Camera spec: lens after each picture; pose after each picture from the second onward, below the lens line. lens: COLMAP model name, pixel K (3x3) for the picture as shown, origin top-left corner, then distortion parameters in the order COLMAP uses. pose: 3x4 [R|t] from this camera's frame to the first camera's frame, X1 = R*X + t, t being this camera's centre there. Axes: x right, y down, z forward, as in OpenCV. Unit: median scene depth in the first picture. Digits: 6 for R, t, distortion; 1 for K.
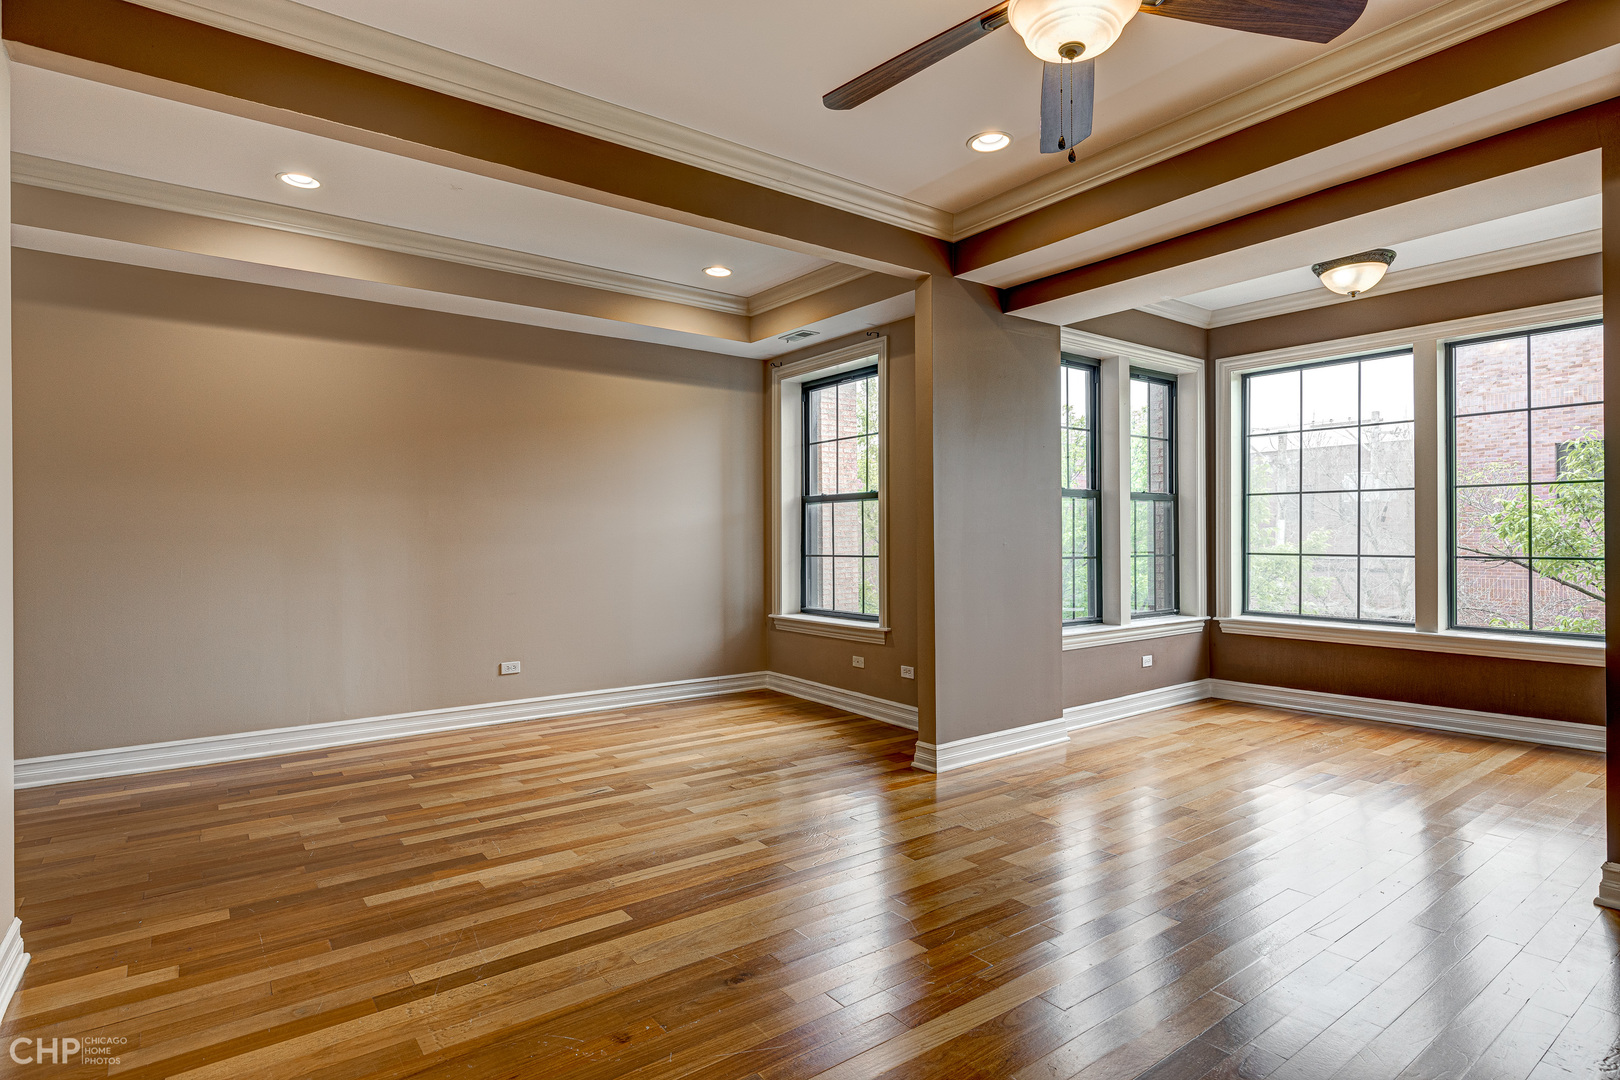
lens RADIAL K [[838.3, 0, 810.0], [0, 838.3, 540.0], [0, 0, 1]] dist [0.001865, 0.000411]
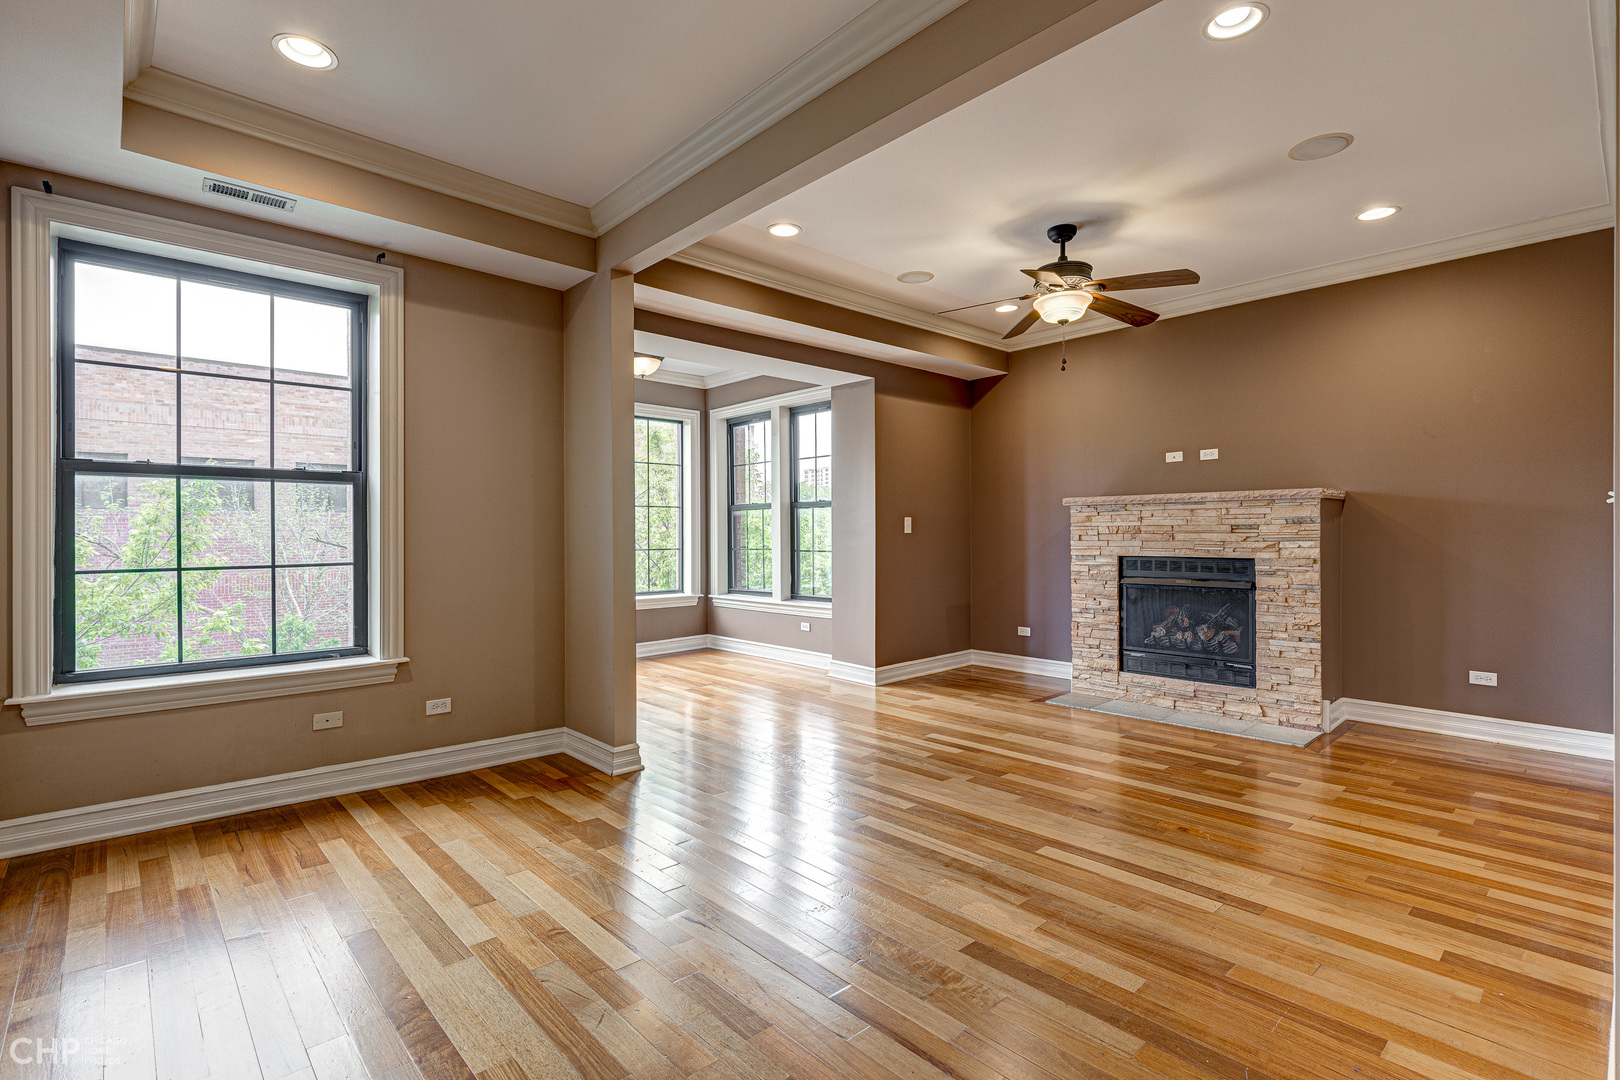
lens RADIAL K [[751.4, 0, 810.0], [0, 751.4, 540.0], [0, 0, 1]] dist [0.021179, -0.000073]
pose [[-0.101270, -0.003376, 0.994853, -0.875712], [-0.002801, 0.999991, 0.003108, -0.004937], [-0.994855, -0.002472, -0.101279, 0.990976]]
